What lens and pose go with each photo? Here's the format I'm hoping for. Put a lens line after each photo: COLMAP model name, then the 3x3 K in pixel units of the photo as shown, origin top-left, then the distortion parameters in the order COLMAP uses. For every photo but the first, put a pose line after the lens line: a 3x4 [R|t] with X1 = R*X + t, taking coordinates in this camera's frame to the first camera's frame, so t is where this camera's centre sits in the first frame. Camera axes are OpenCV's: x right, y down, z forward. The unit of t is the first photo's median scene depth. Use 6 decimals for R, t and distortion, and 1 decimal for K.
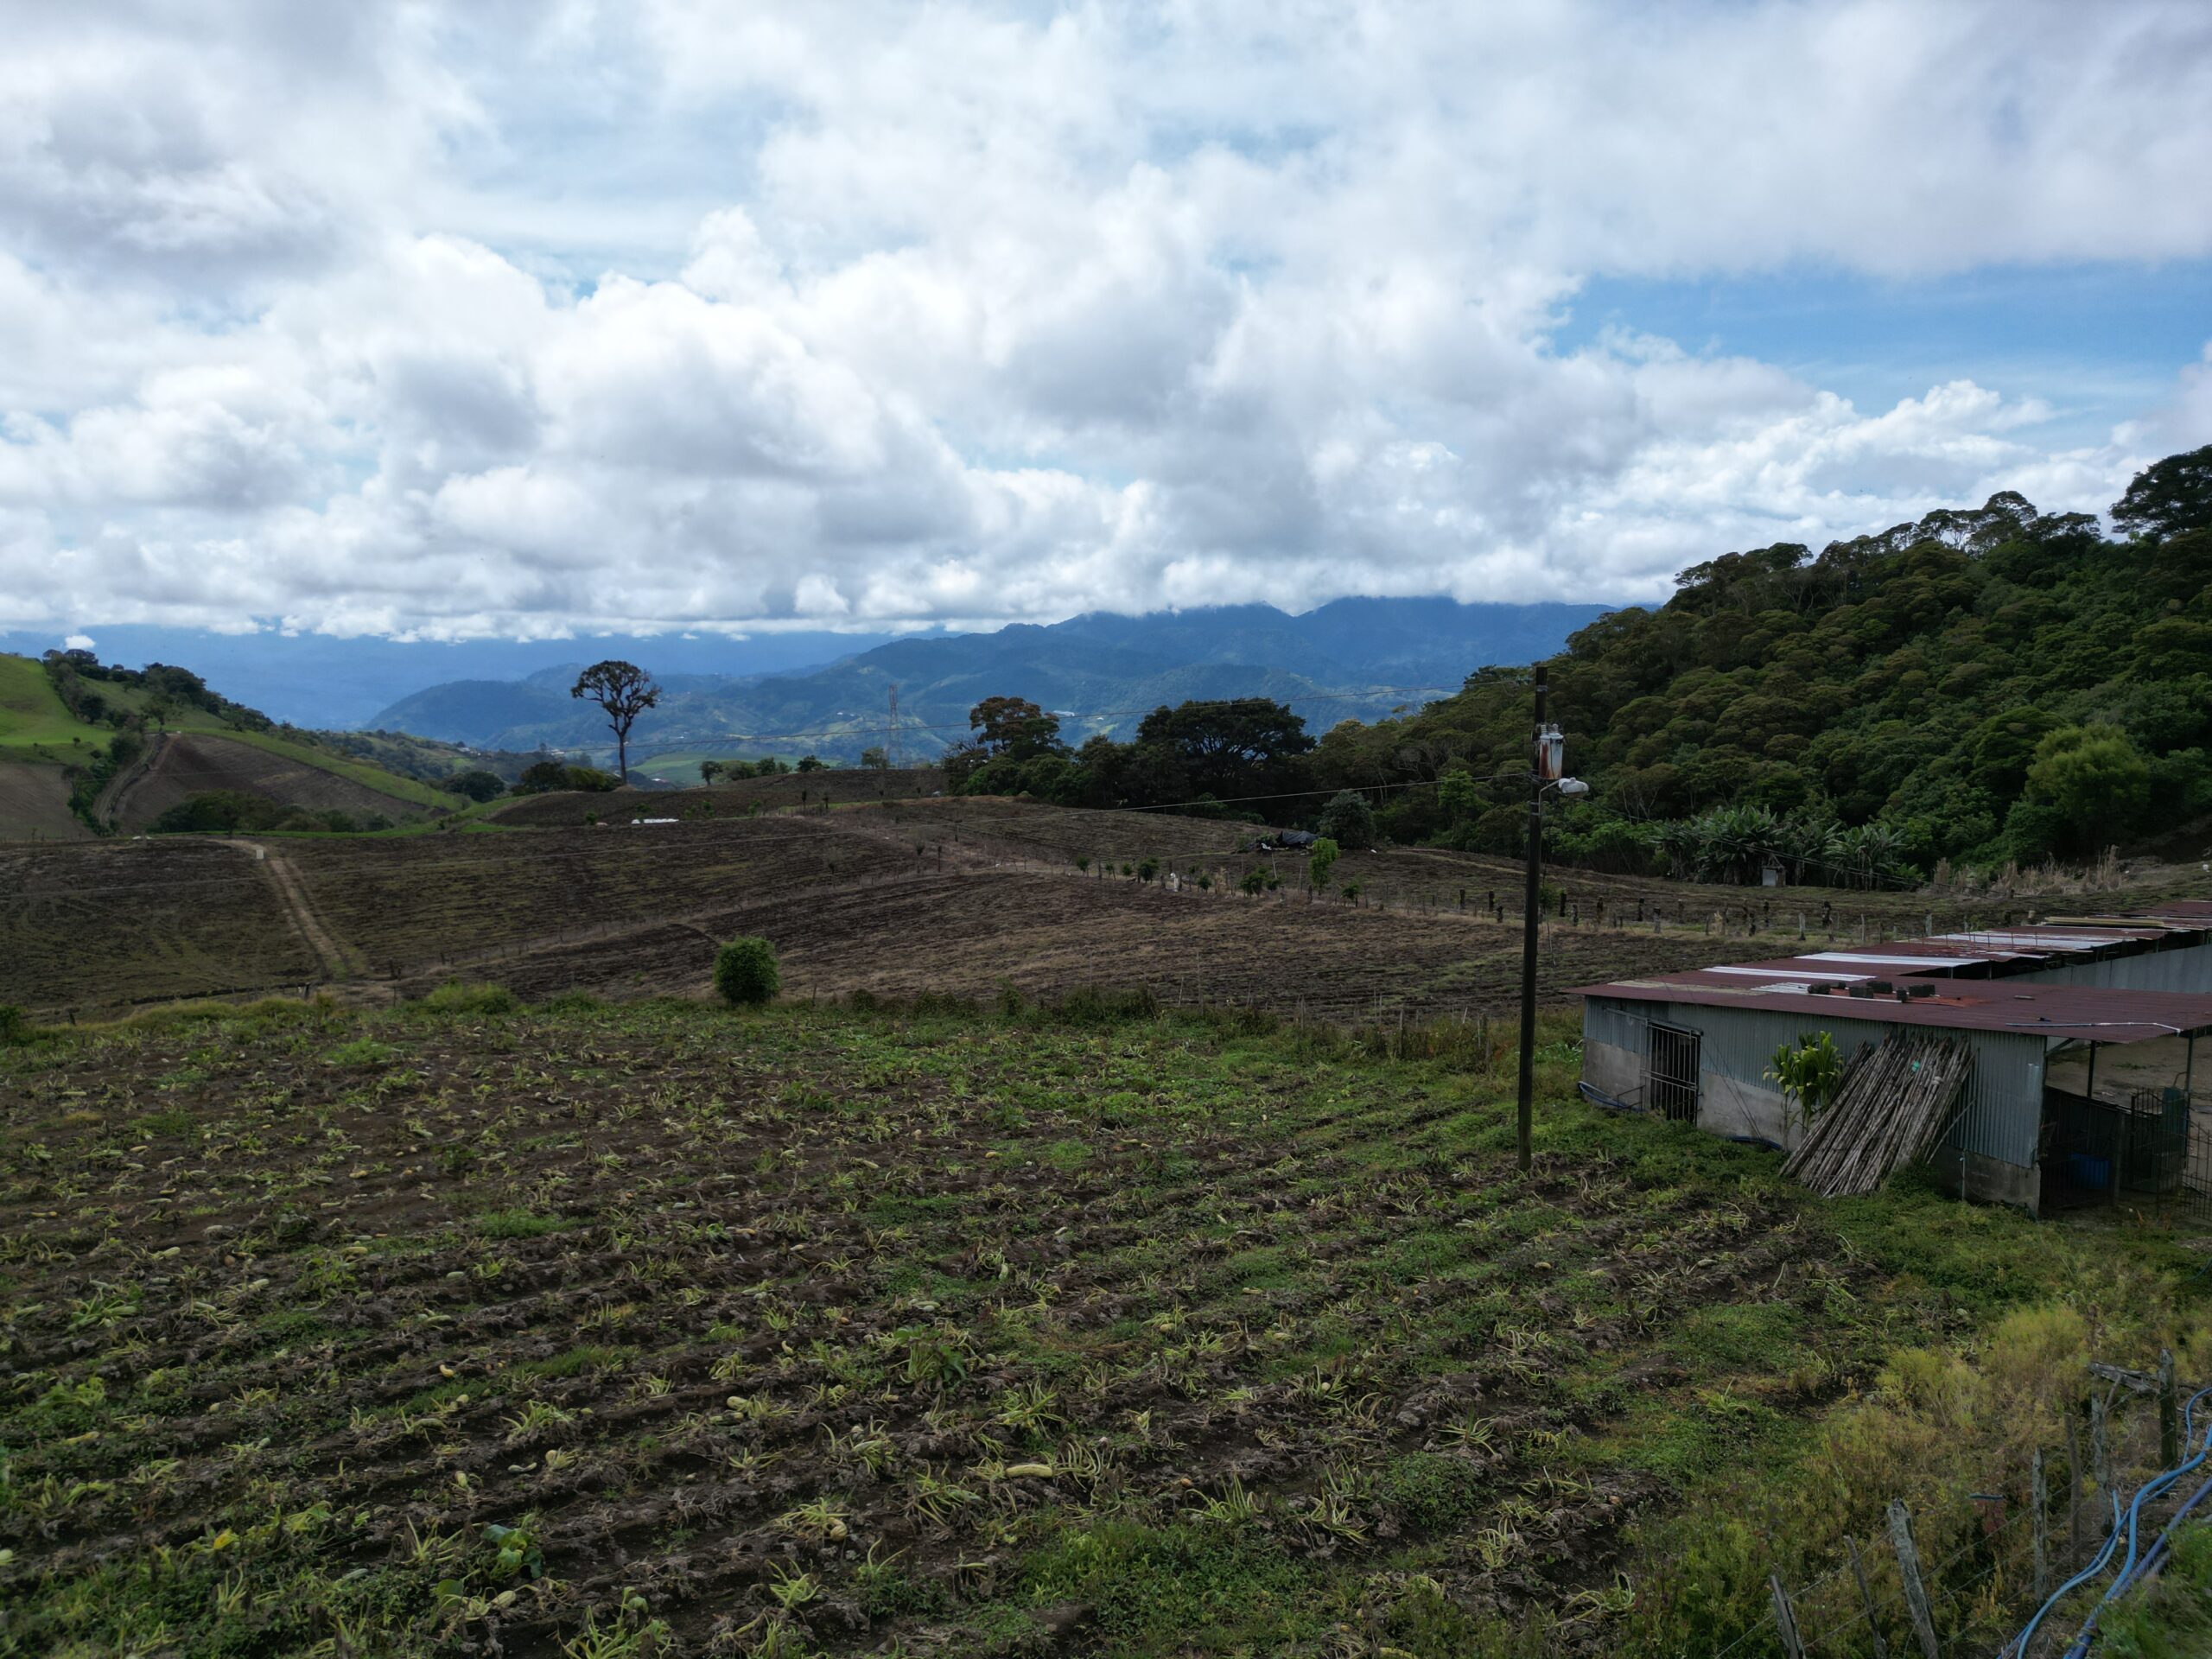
lens RADIAL K [[1545.1, 0, 1107.8], [0, 1545.1, 825.5], [0, 0, 1]] dist [0.075067, -0.070072]
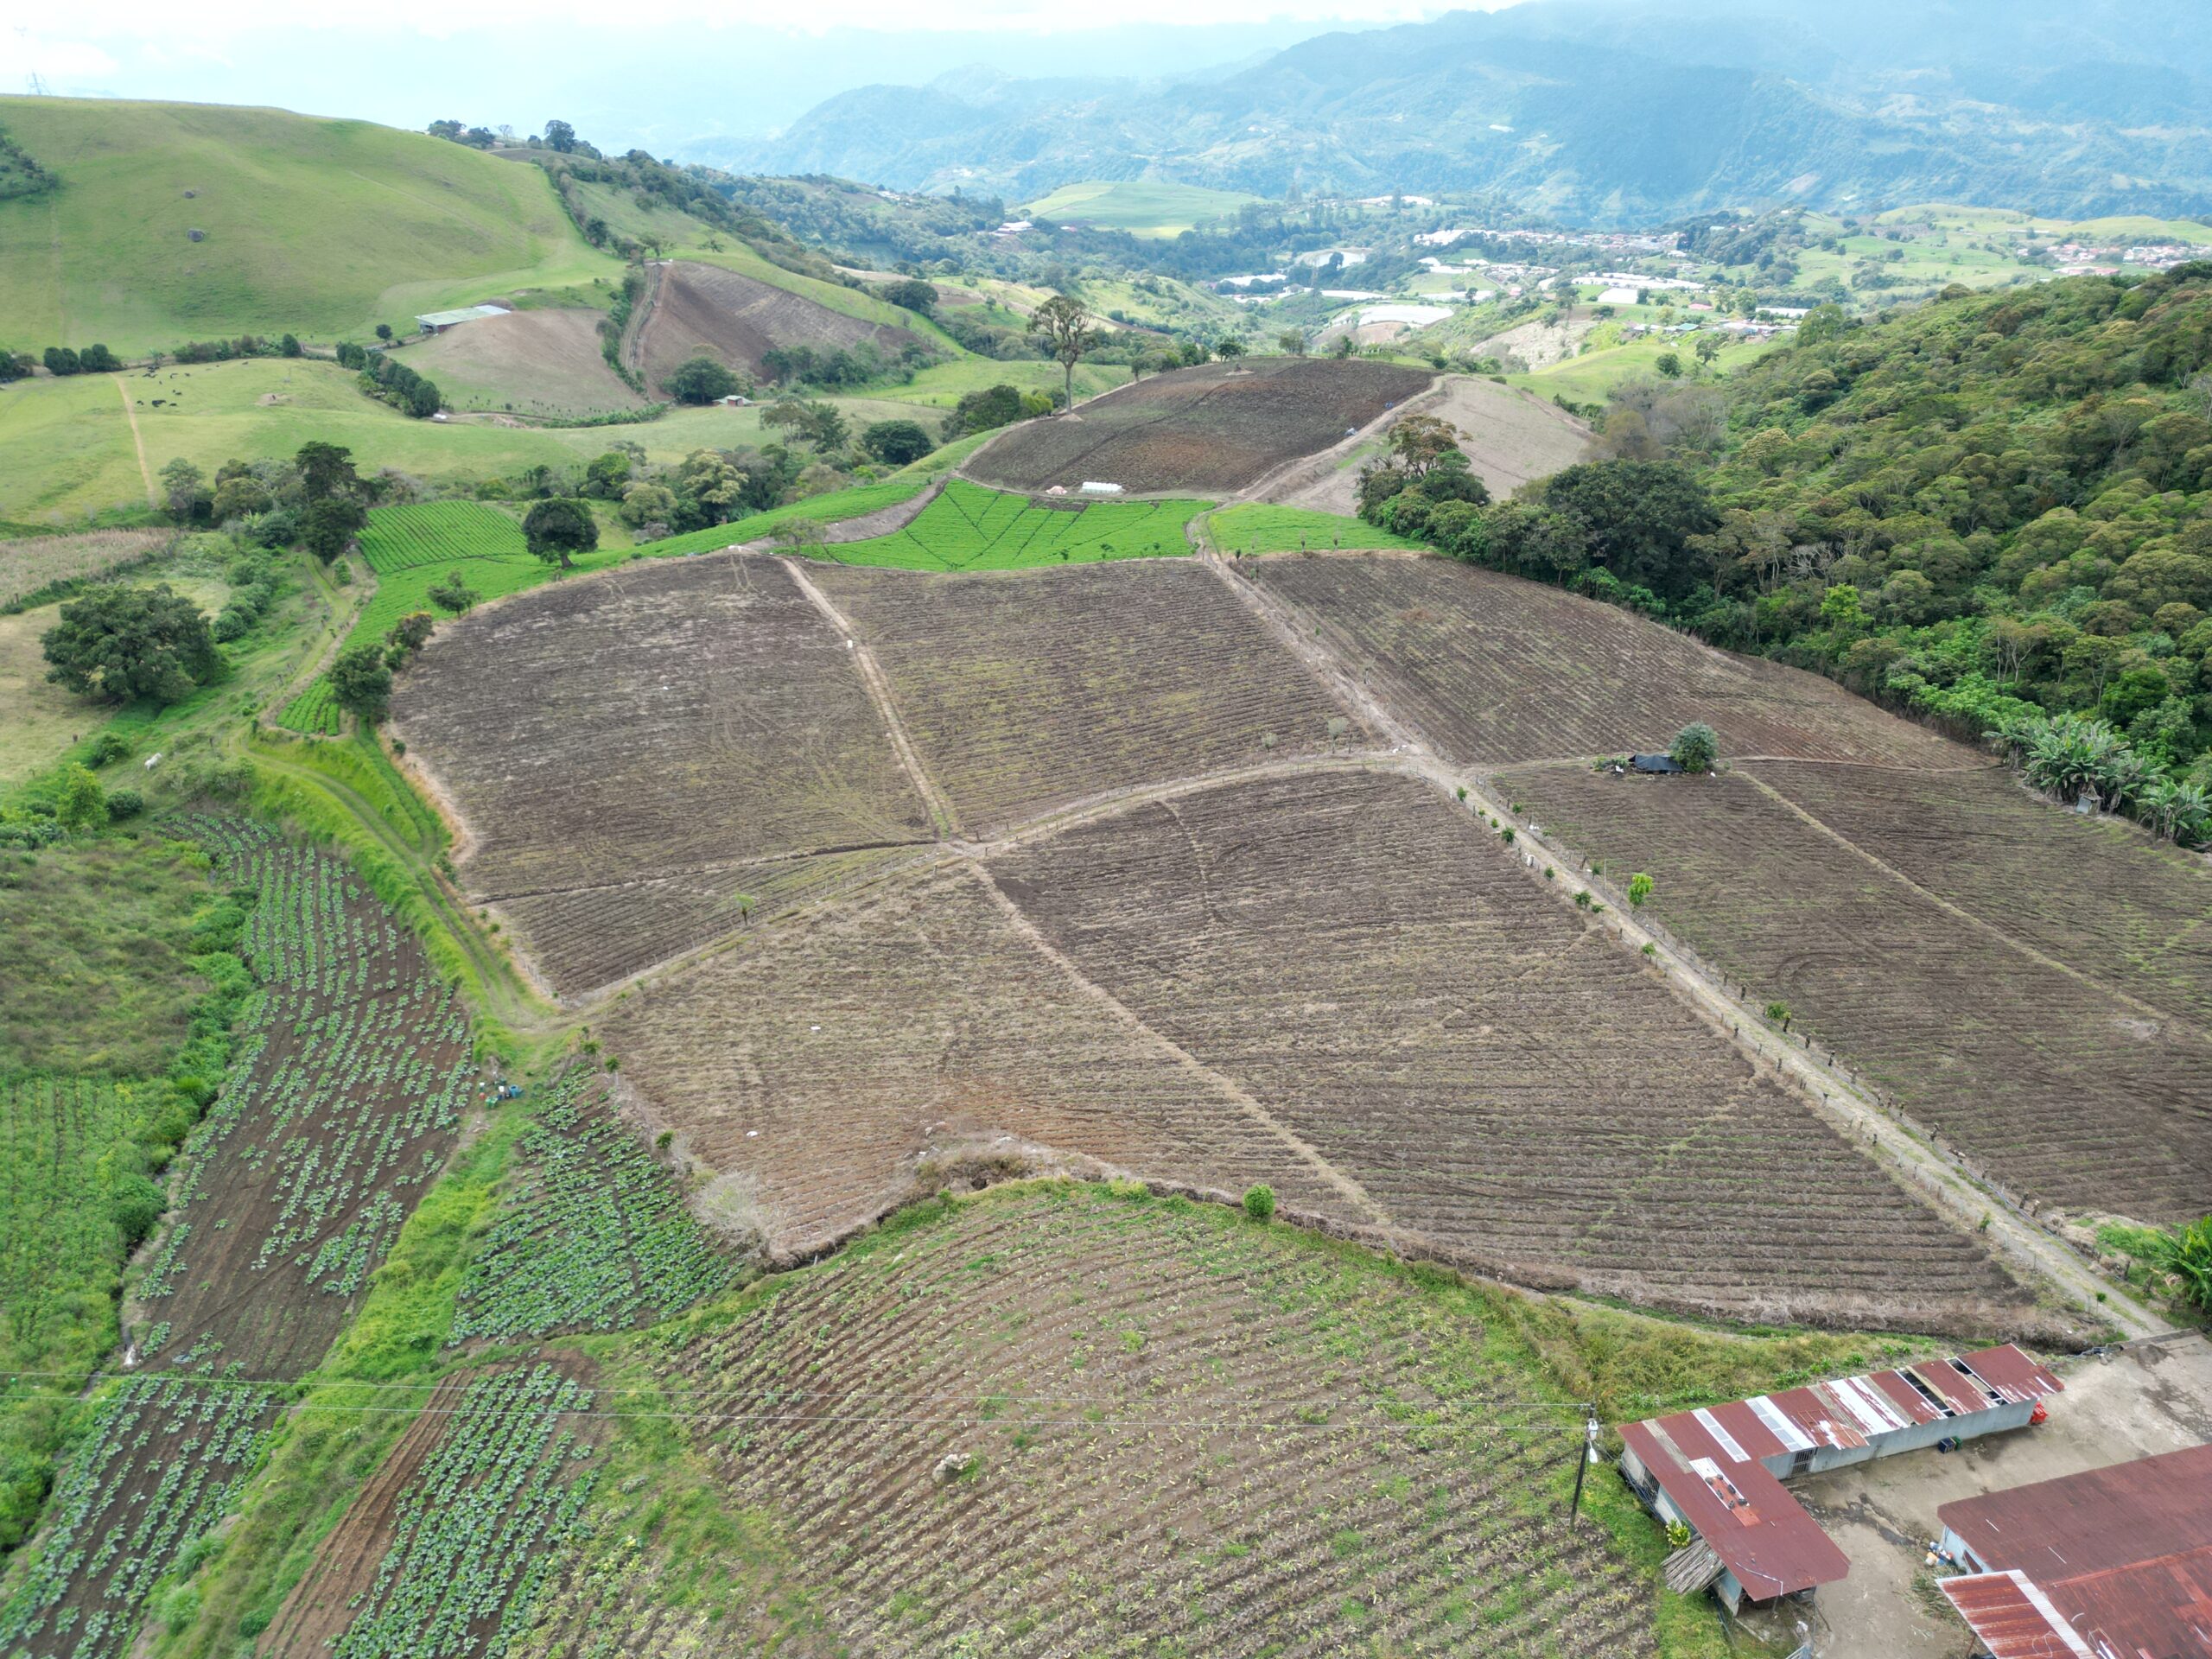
lens RADIAL K [[1545.1, 0, 1107.8], [0, 1545.1, 825.5], [0, 0, 1]] dist [0.075067, -0.070072]
pose [[0.967813, 0.110968, -0.225887, -0.006904], [-0.026070, 0.936920, 0.348570, -0.374101], [0.250318, -0.331461, 0.909656, -0.258207]]
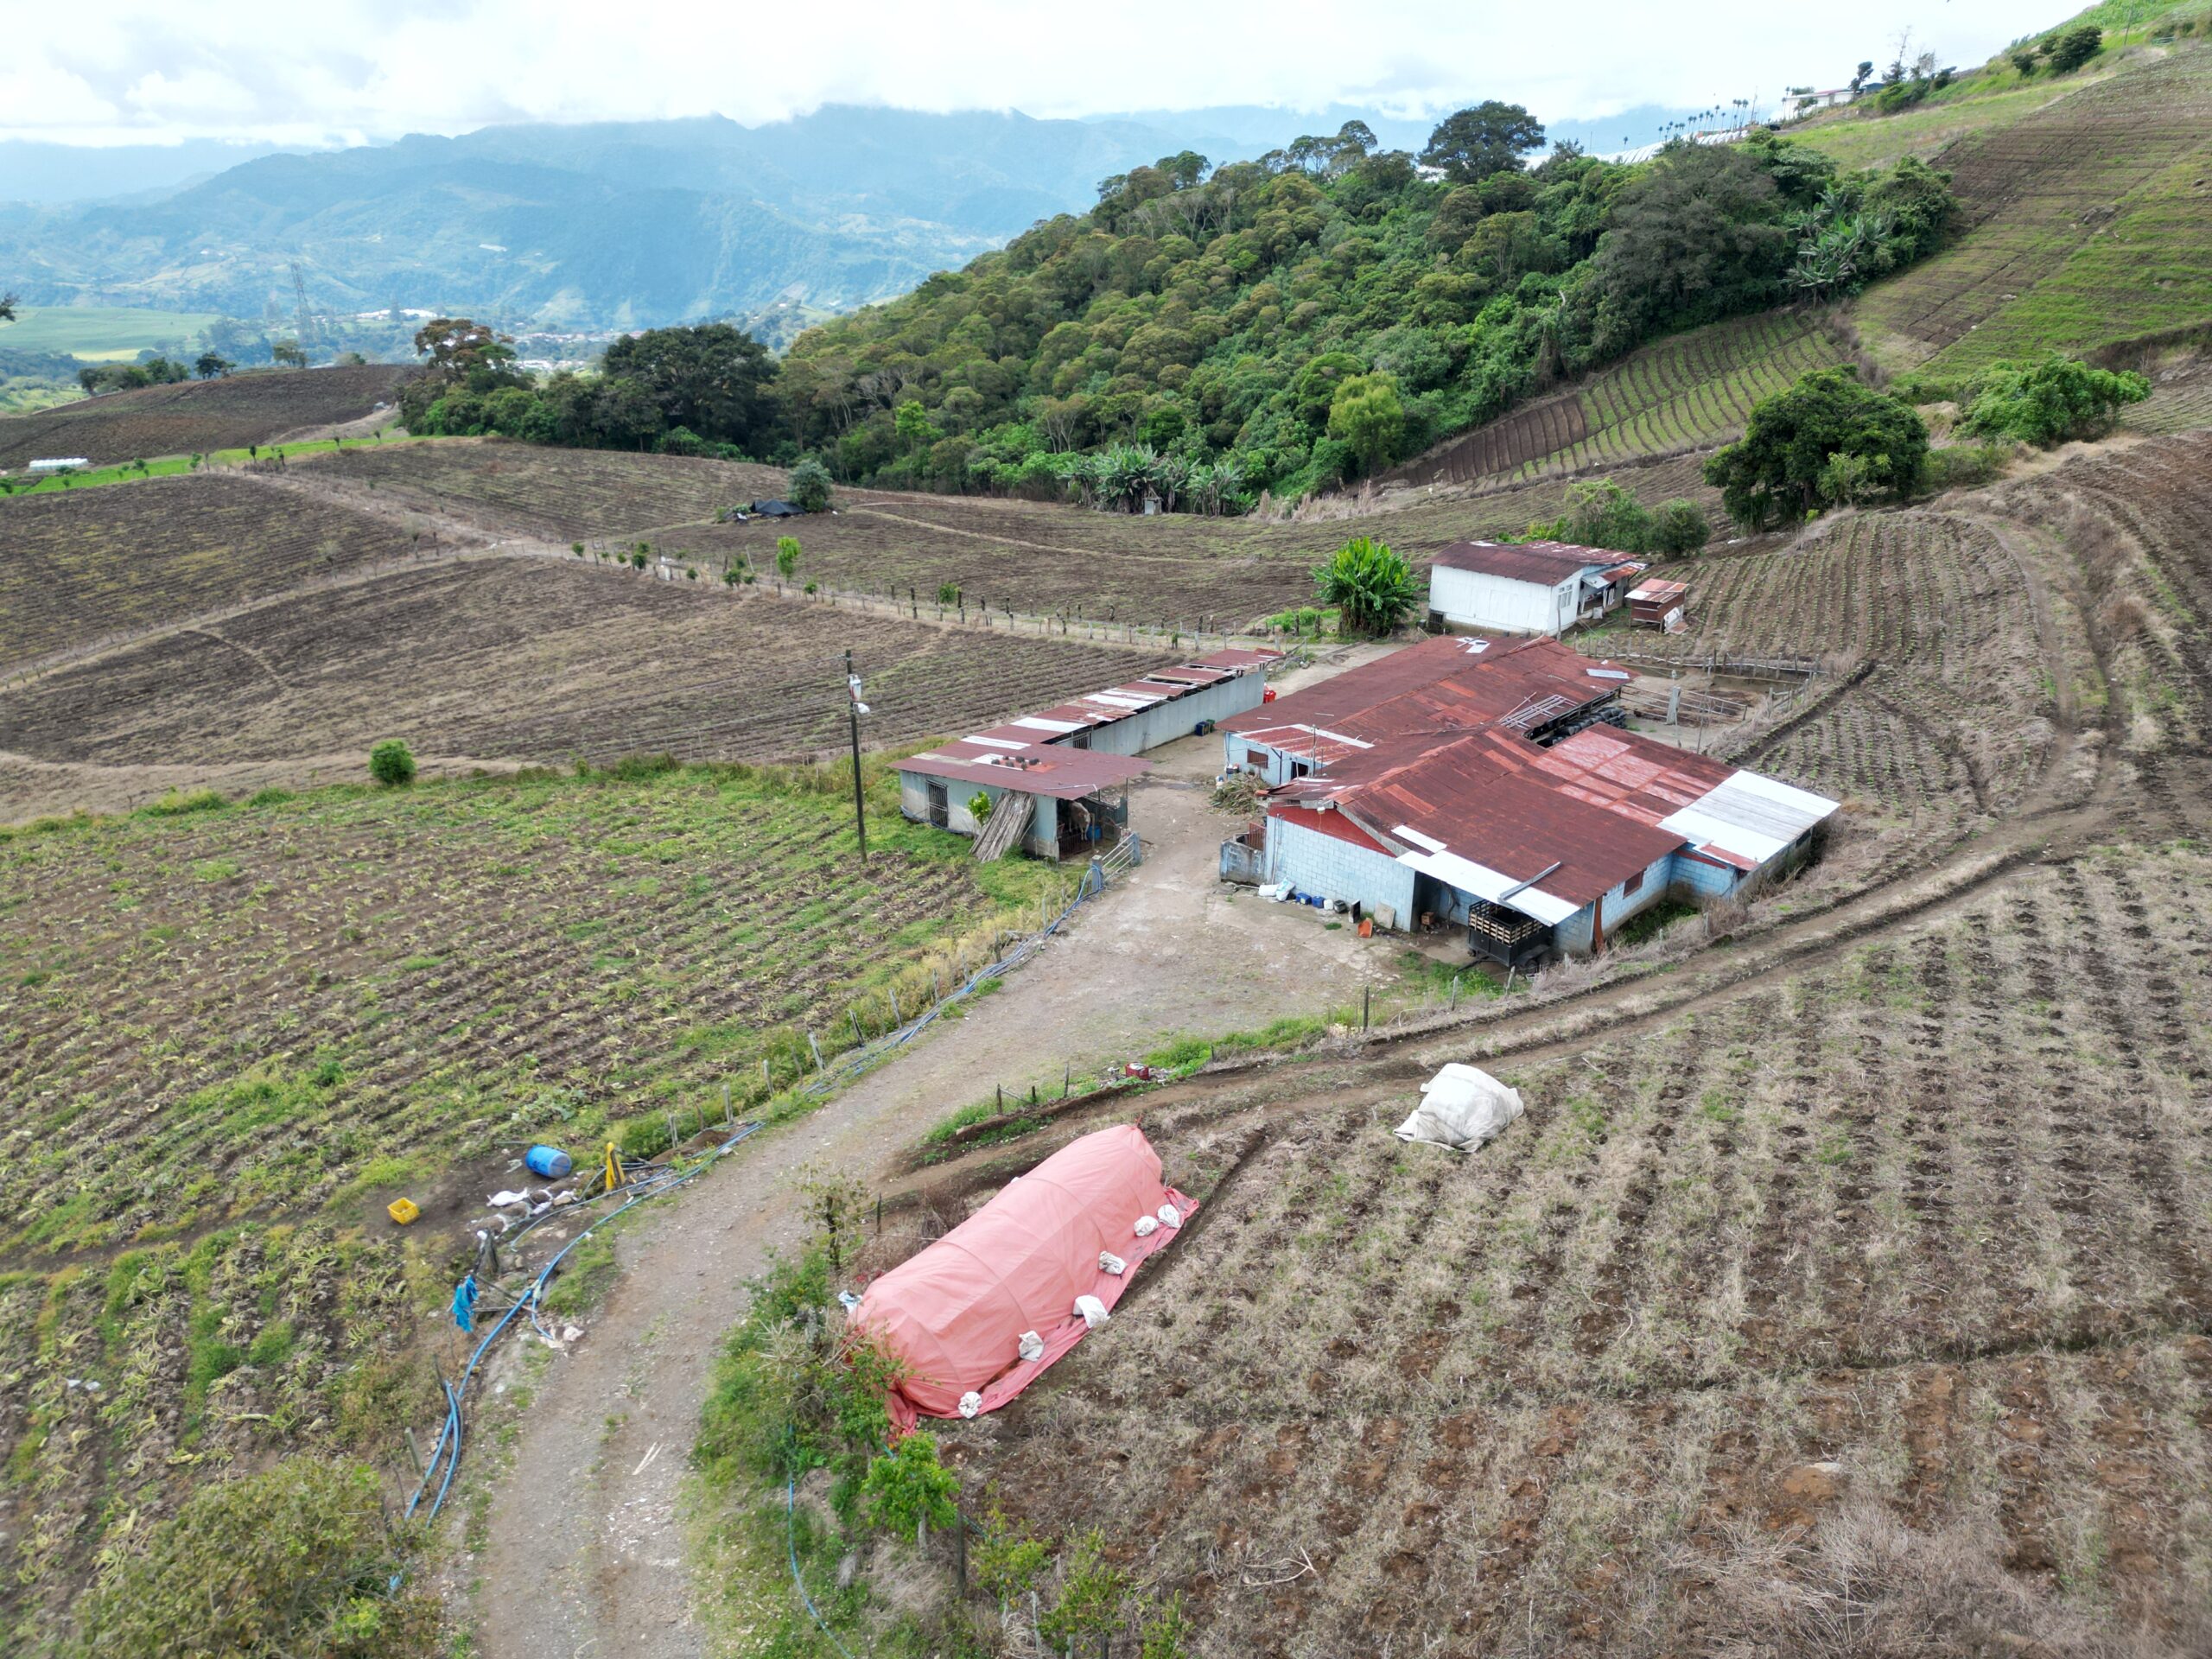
lens RADIAL K [[1545.1, 0, 1107.8], [0, 1545.1, 825.5], [0, 0, 1]] dist [0.075067, -0.070072]
pose [[0.947857, -0.127187, 0.292217, -0.008307], [0.040017, 0.957155, 0.286798, -0.089977], [-0.316174, -0.260150, 0.912336, -0.222245]]
